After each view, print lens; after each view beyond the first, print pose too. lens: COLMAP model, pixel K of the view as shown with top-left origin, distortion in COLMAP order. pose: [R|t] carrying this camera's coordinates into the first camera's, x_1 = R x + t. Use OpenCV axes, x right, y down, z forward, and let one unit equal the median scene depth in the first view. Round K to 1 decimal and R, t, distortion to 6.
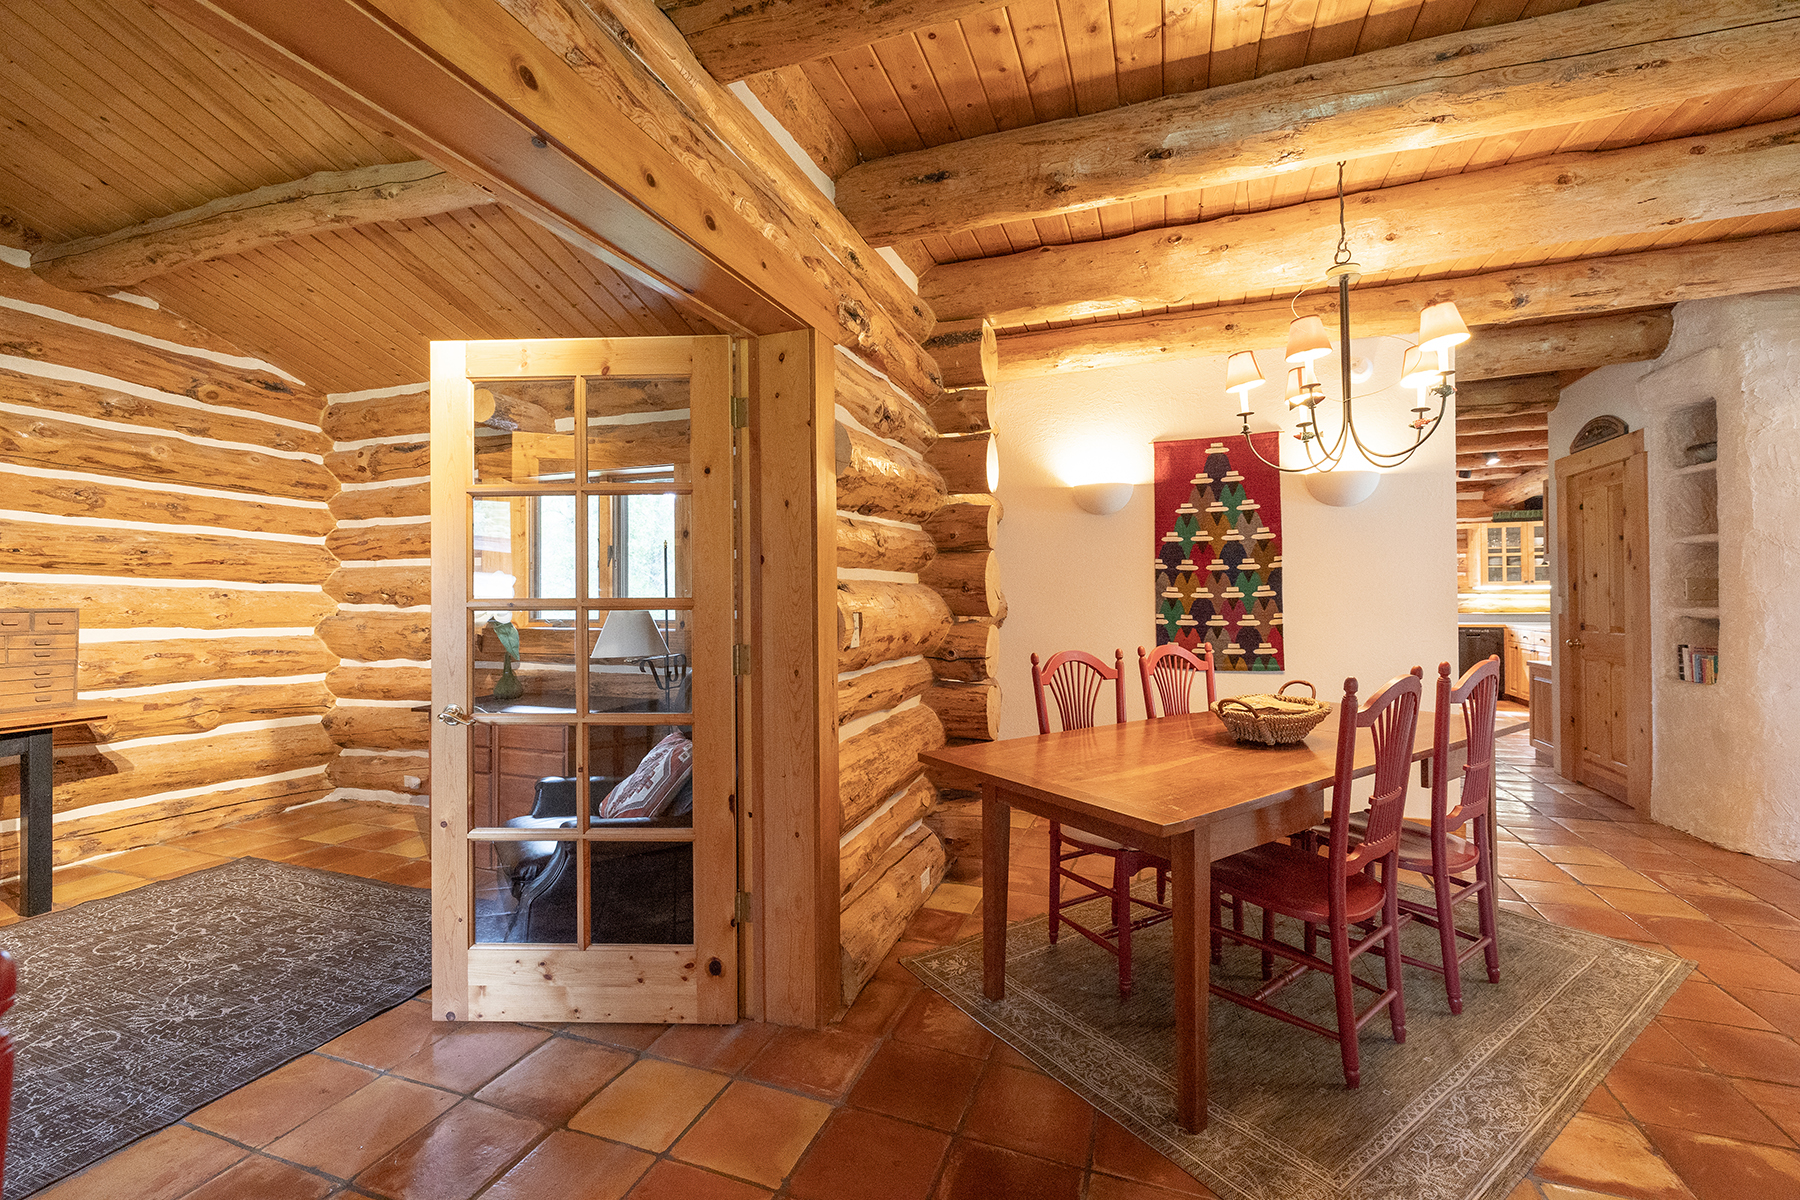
lens RADIAL K [[765.8, 0, 895.2], [0, 765.8, 589.0], [0, 0, 1]] dist [0.002300, -0.000811]
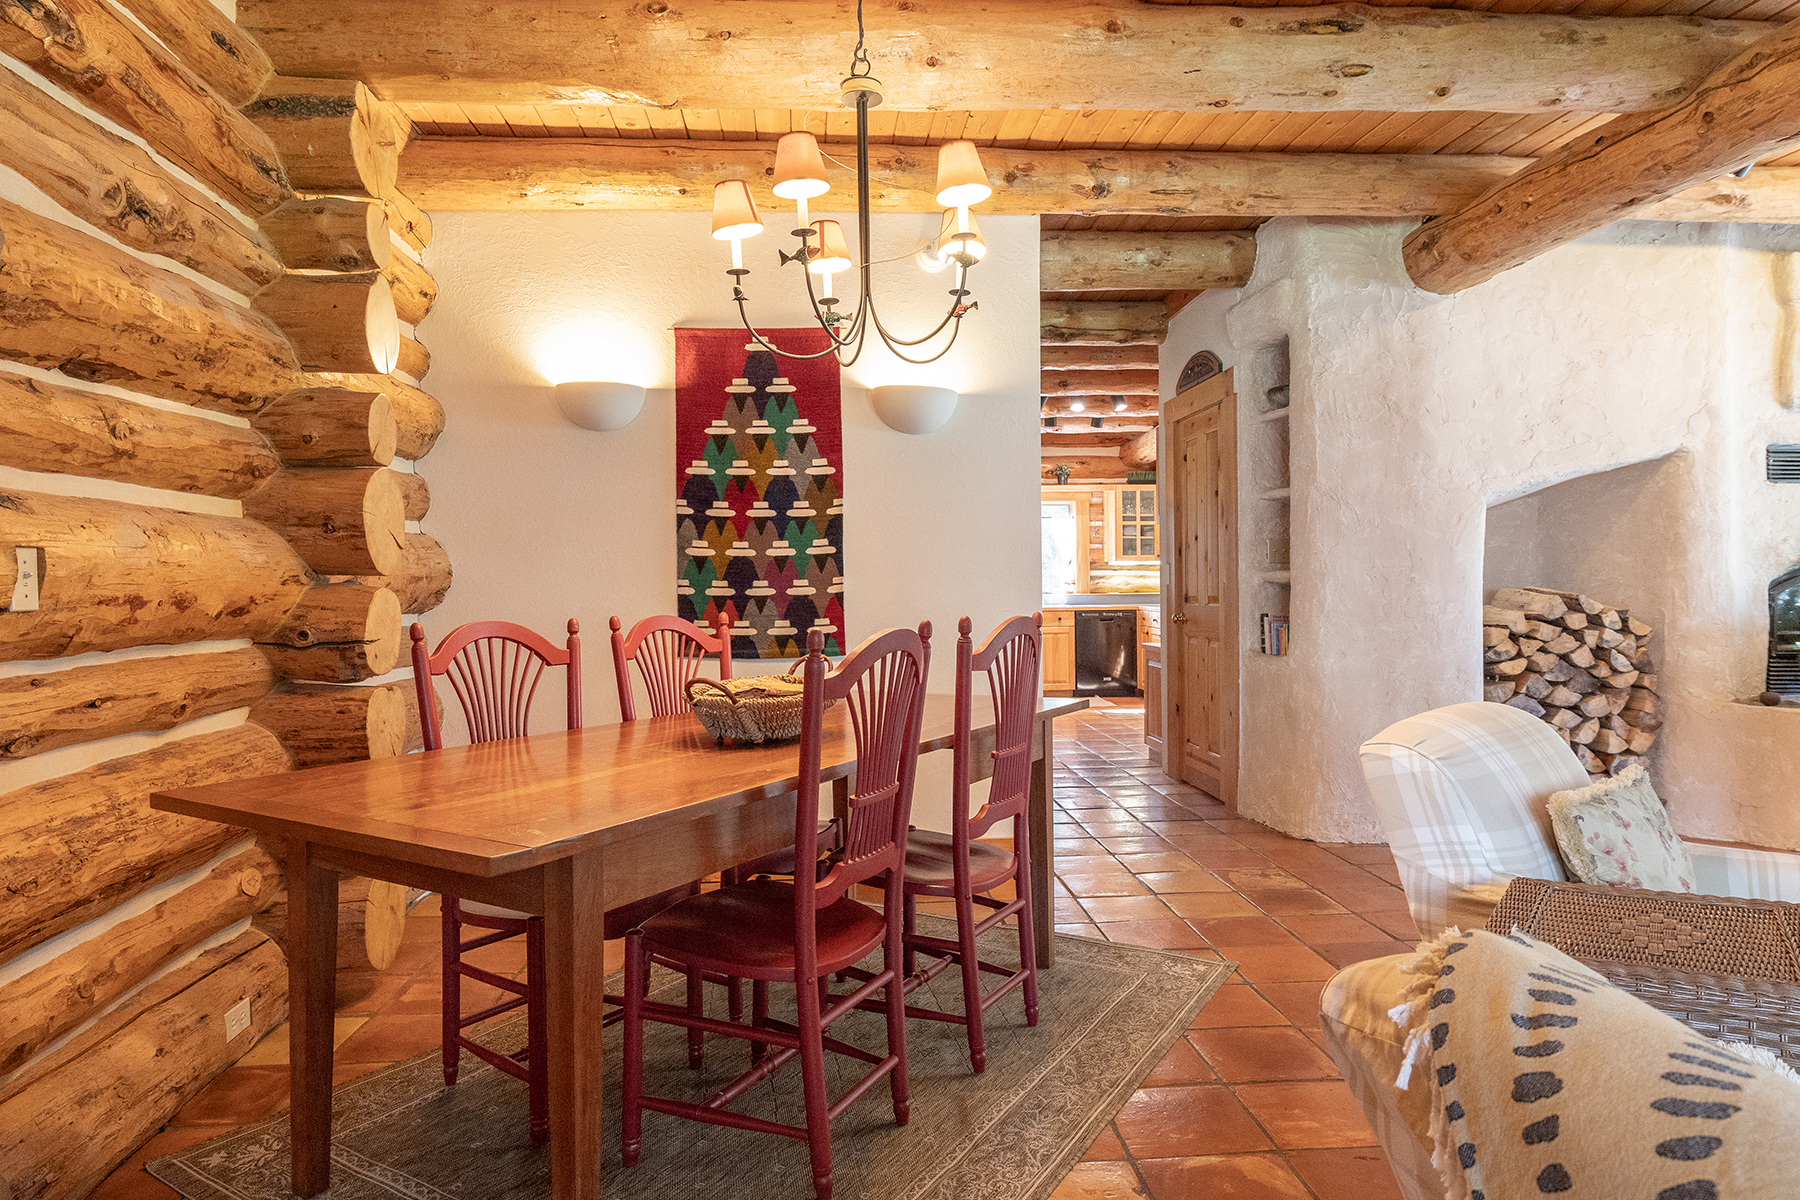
lens RADIAL K [[1111.0, 0, 912.1], [0, 1111.0, 589.3], [0, 0, 1]] dist [-0.004561, 0.002909]
pose [[0.904869, -0.002954, 0.425680, 0.149973], [-0.001429, 0.999949, 0.009979, 0.043072], [-0.425688, -0.009638, 0.904819, 0.017629]]
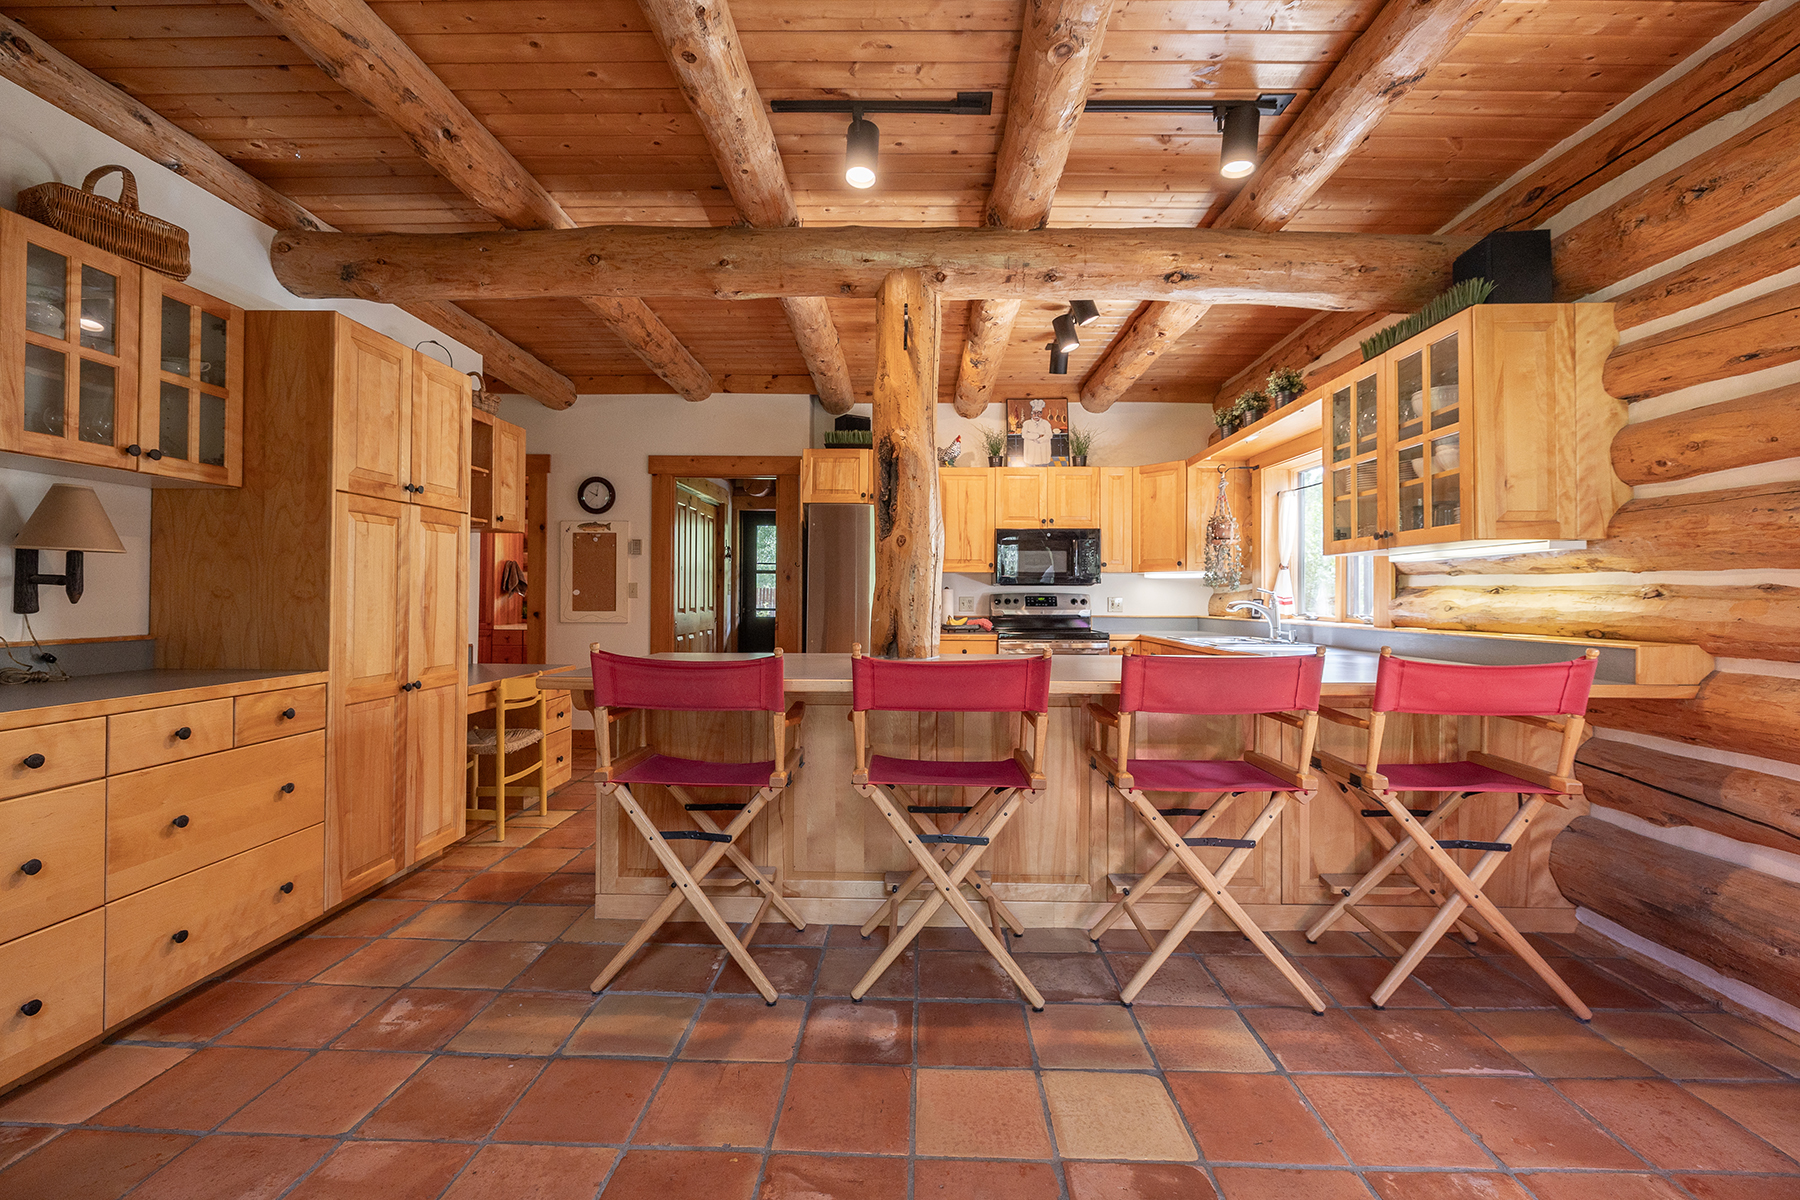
lens RADIAL K [[765.8, 0, 901.8], [0, 765.8, 586.4], [0, 0, 1]] dist [0.002300, -0.000811]
pose [[0.326840, -0.004480, -0.945069, 2.925229], [0.000424, 0.999989, -0.004594, 0.036935], [0.945080, 0.001101, 0.326838, 1.912741]]
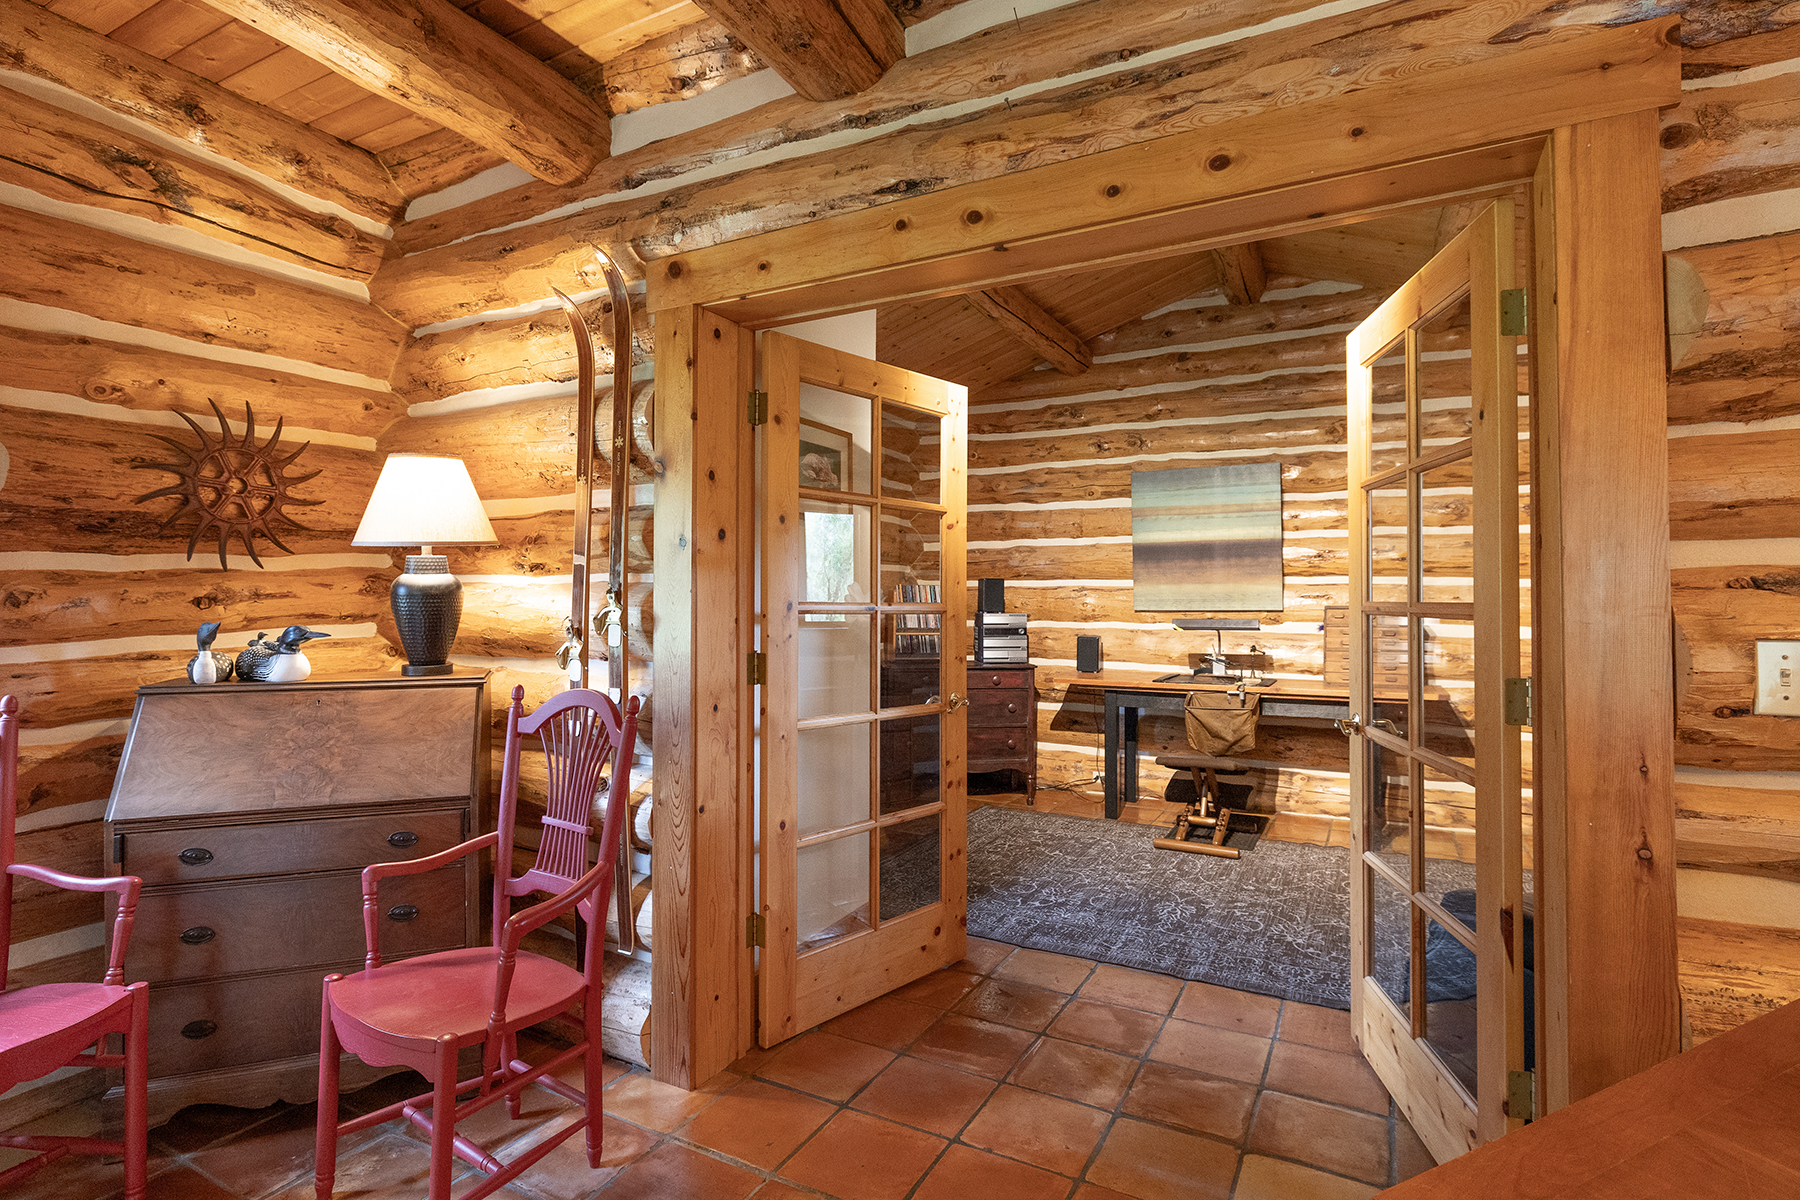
lens RADIAL K [[886.3, 0, 902.8], [0, 886.3, 589.5], [0, 0, 1]] dist [-0.001128, 0.000084]
pose [[-0.135019, -0.005199, -0.990829, 0.445105], [0.007256, 0.999954, -0.006235, -0.000910], [0.990816, -0.008032, -0.134975, 0.446879]]
